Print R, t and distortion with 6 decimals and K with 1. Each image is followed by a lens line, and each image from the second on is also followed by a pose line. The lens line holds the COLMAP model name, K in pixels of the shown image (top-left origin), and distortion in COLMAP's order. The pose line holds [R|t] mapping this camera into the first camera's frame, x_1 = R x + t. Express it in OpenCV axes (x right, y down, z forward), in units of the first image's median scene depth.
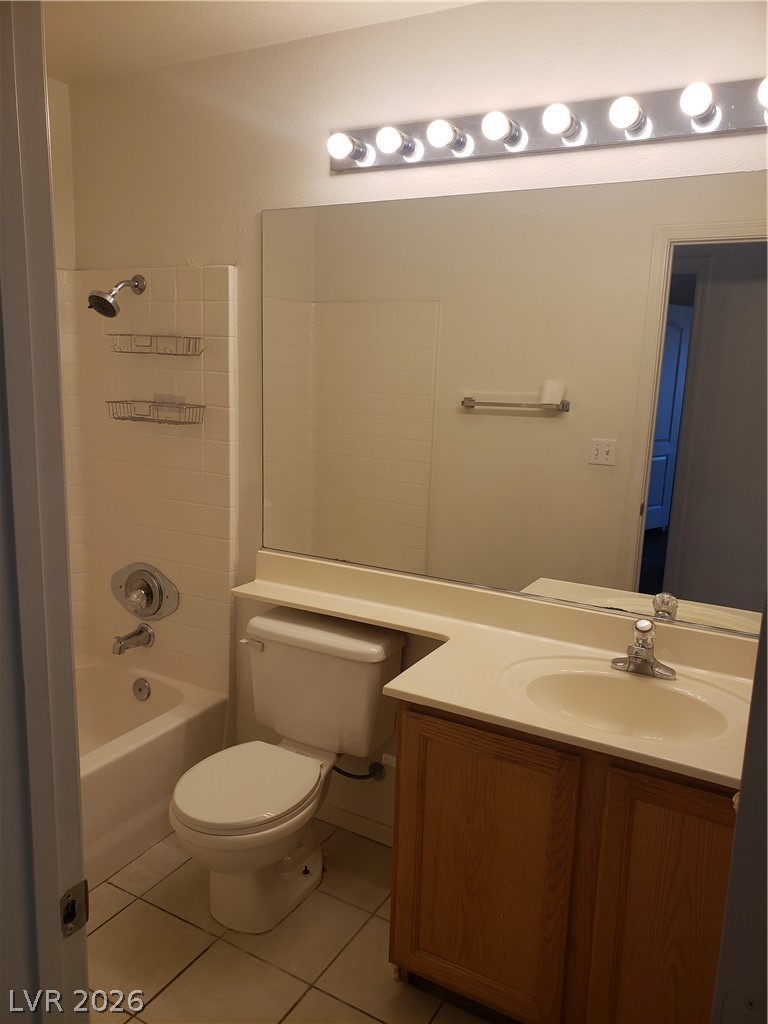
lens RADIAL K [[805.0, 0, 391.5], [0, 805.0, 500.3], [0, 0, 1]] dist [0.103534, -0.210972]
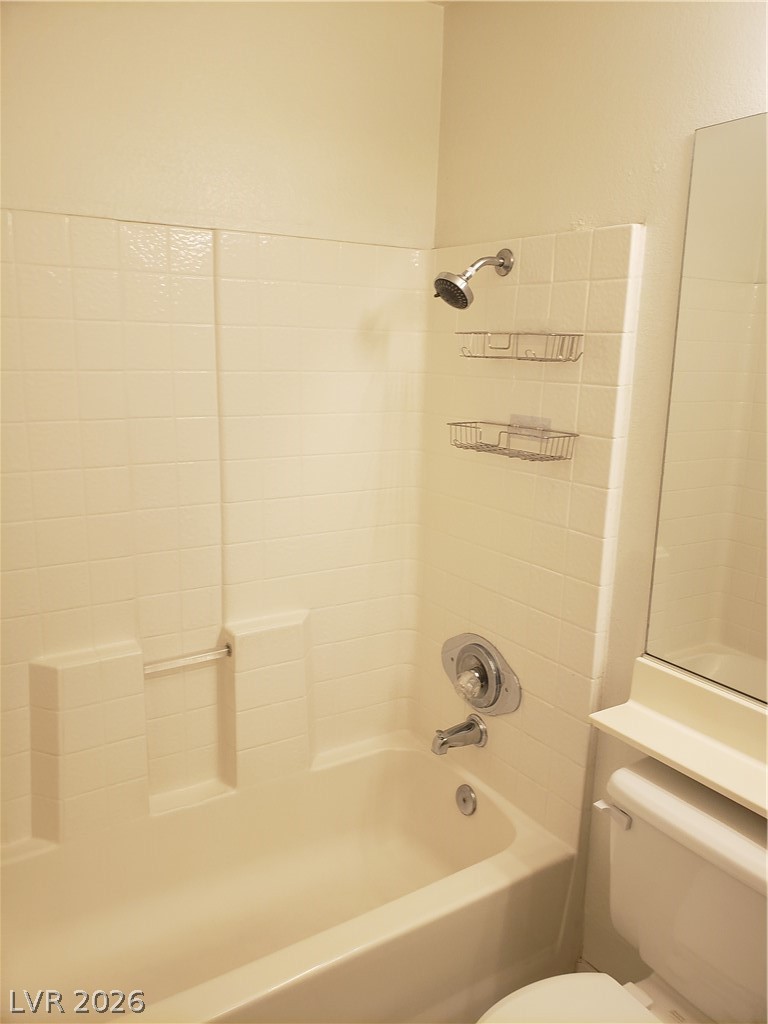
lens RADIAL K [[805.0, 0, 391.5], [0, 805.0, 500.3], [0, 0, 1]] dist [0.103534, -0.210972]
pose [[0.882741, 0.088458, -0.461458, -0.047524], [-0.085867, 0.995950, 0.026659, -0.064924], [0.461947, 0.016091, 0.886762, 0.316668]]
